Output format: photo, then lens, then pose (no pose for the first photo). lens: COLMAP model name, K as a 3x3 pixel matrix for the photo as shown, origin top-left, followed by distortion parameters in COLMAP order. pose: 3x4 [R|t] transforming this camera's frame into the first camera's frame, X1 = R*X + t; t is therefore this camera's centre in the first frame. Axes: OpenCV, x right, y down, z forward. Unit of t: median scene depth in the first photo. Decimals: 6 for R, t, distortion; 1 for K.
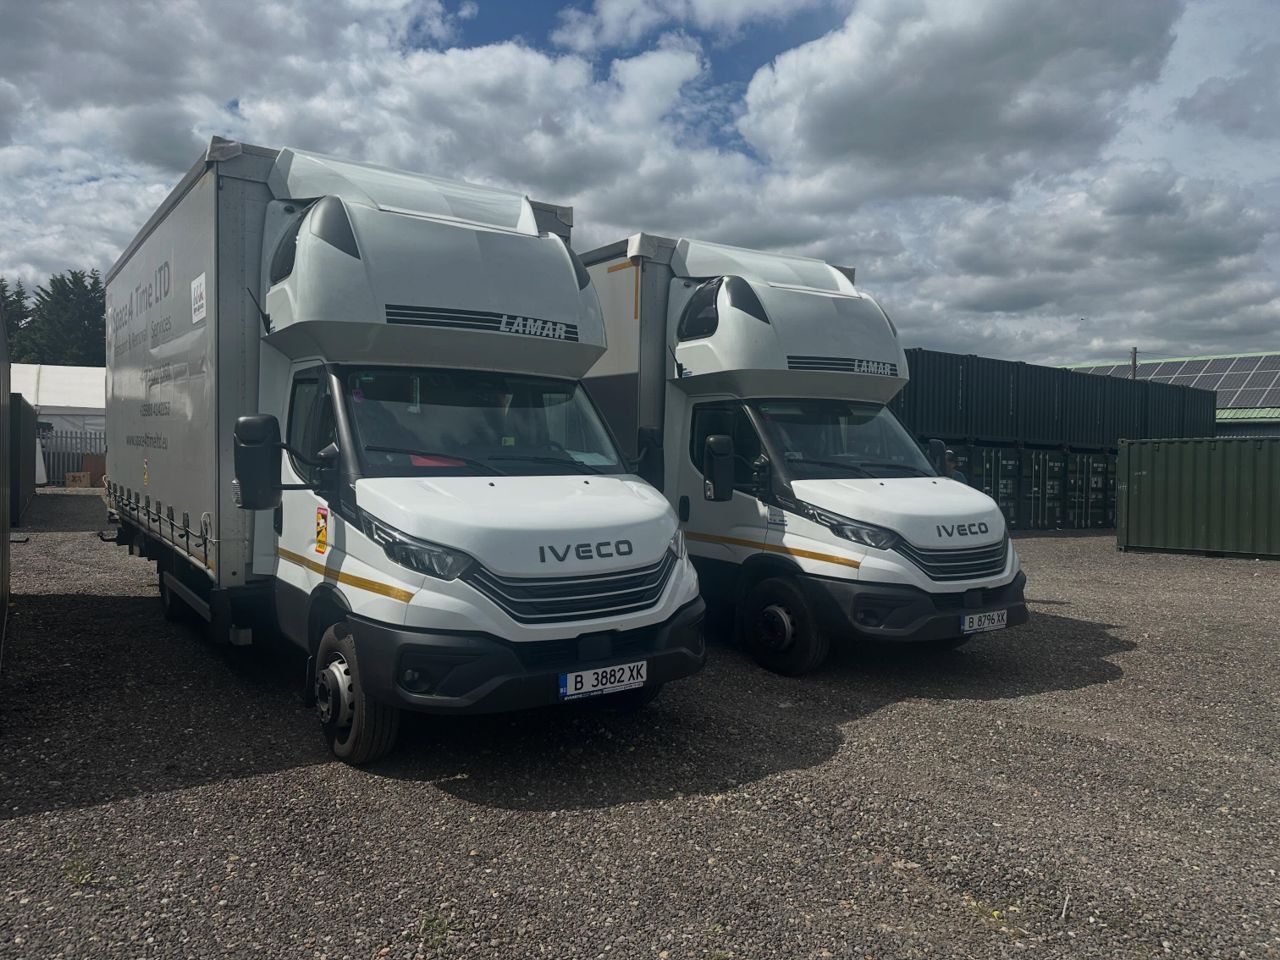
lens RADIAL K [[952.4, 0, 638.5], [0, 952.4, 490.0], [0, 0, 1]] dist [0.041773, -0.053699]
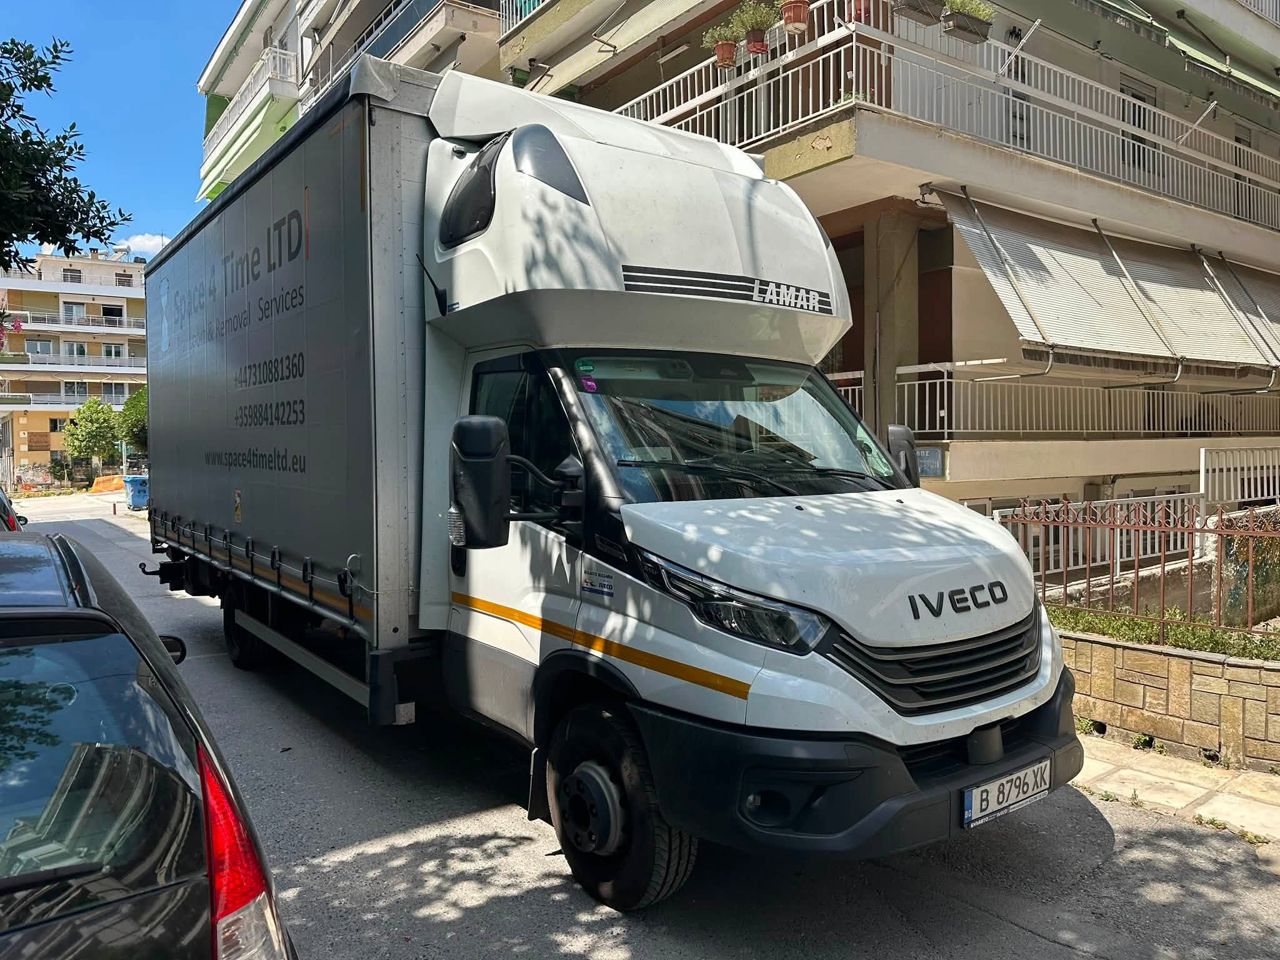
lens RADIAL K [[916.4, 0, 638.9], [0, 916.4, 468.8], [0, 0, 1]] dist [0.037815, 0.001779]
pose [[0.999445, -0.025227, 0.021767, -0.217695], [0.025803, 0.999314, -0.026581, -0.014008], [-0.021082, 0.027128, 0.999410, 0.240446]]
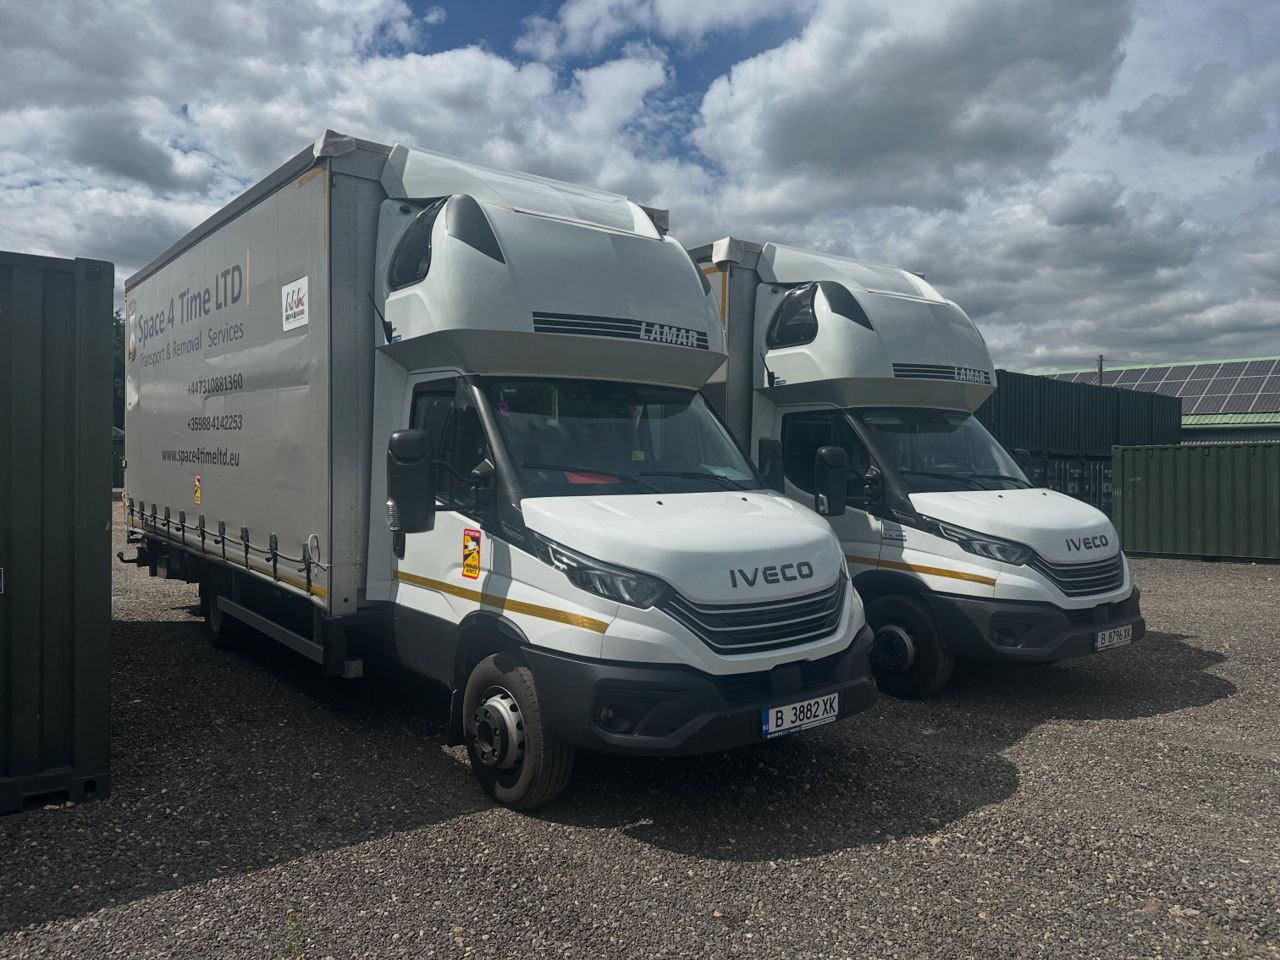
lens RADIAL K [[952.4, 0, 631.4], [0, 952.4, 481.3], [0, 0, 1]] dist [0.041773, -0.053699]
pose [[0.998543, -0.008064, 0.053350, -0.174602], [0.008975, 0.999818, -0.016864, -0.008811], [-0.053204, 0.017318, 0.998433, 0.054696]]
